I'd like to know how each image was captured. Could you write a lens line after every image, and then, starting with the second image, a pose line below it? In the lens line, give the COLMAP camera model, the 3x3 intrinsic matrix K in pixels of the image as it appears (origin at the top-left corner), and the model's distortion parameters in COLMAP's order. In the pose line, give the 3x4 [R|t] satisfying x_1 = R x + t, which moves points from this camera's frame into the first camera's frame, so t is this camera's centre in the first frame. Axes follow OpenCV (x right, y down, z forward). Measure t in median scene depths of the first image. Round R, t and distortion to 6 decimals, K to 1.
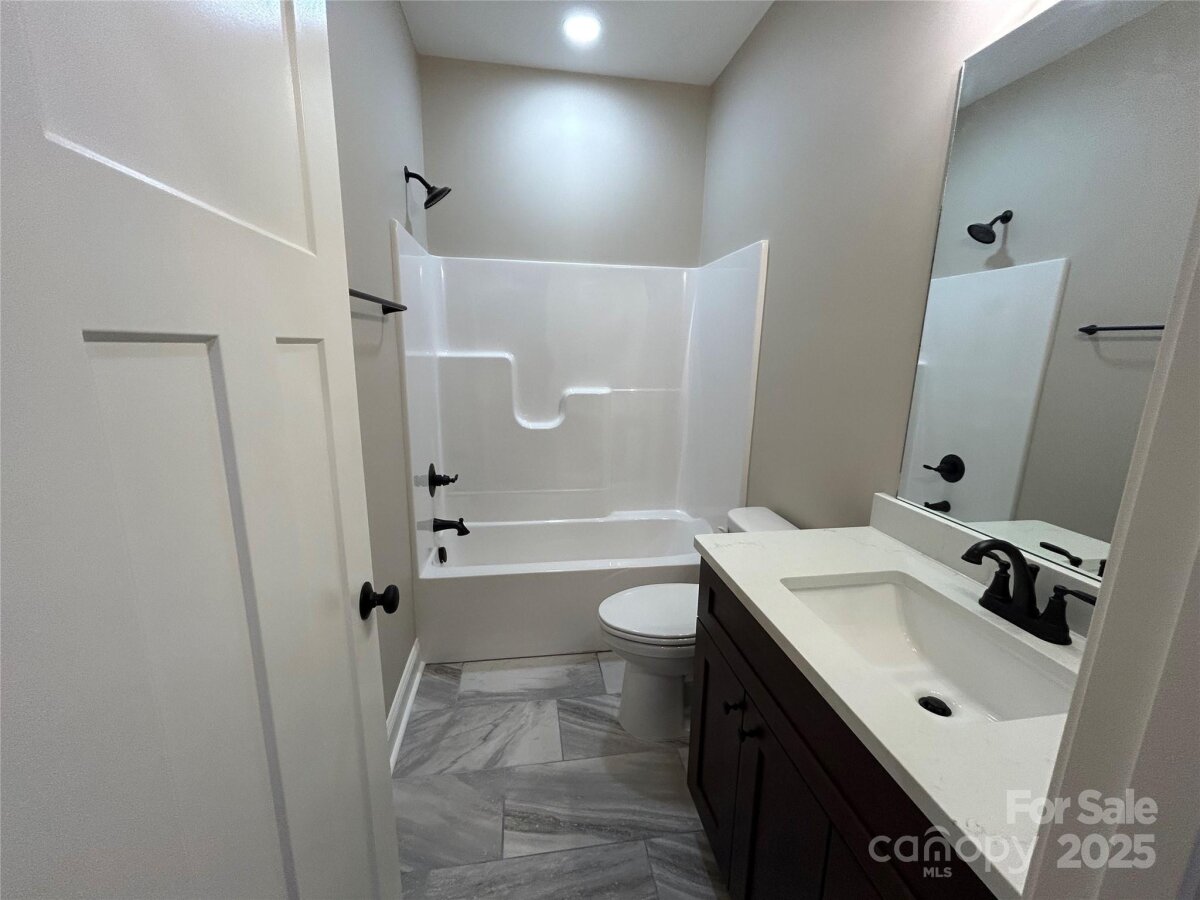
lens RADIAL K [[486.1, 0, 598.9], [0, 486.1, 449.5], [0, 0, 1]] dist [-0.002542, 0.000751]
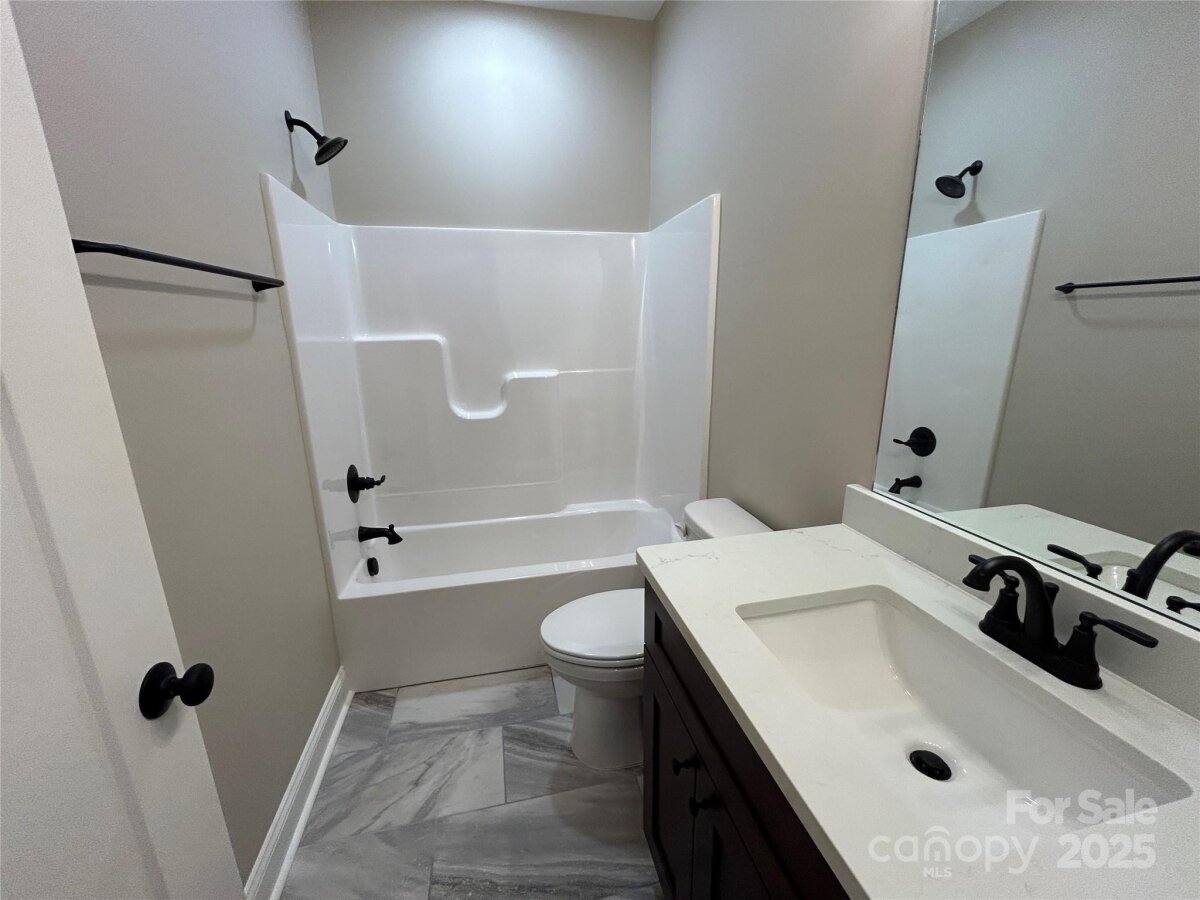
lens RADIAL K [[484.1, 0, 599.5], [0, 484.1, 449.2], [0, 0, 1]] dist [0.000870, 0.000180]
pose [[0.997512, -0.046150, 0.053294, 0.069330], [0.043924, 0.998142, 0.042219, -0.020745], [-0.055143, -0.039773, 0.997686, 0.133551]]
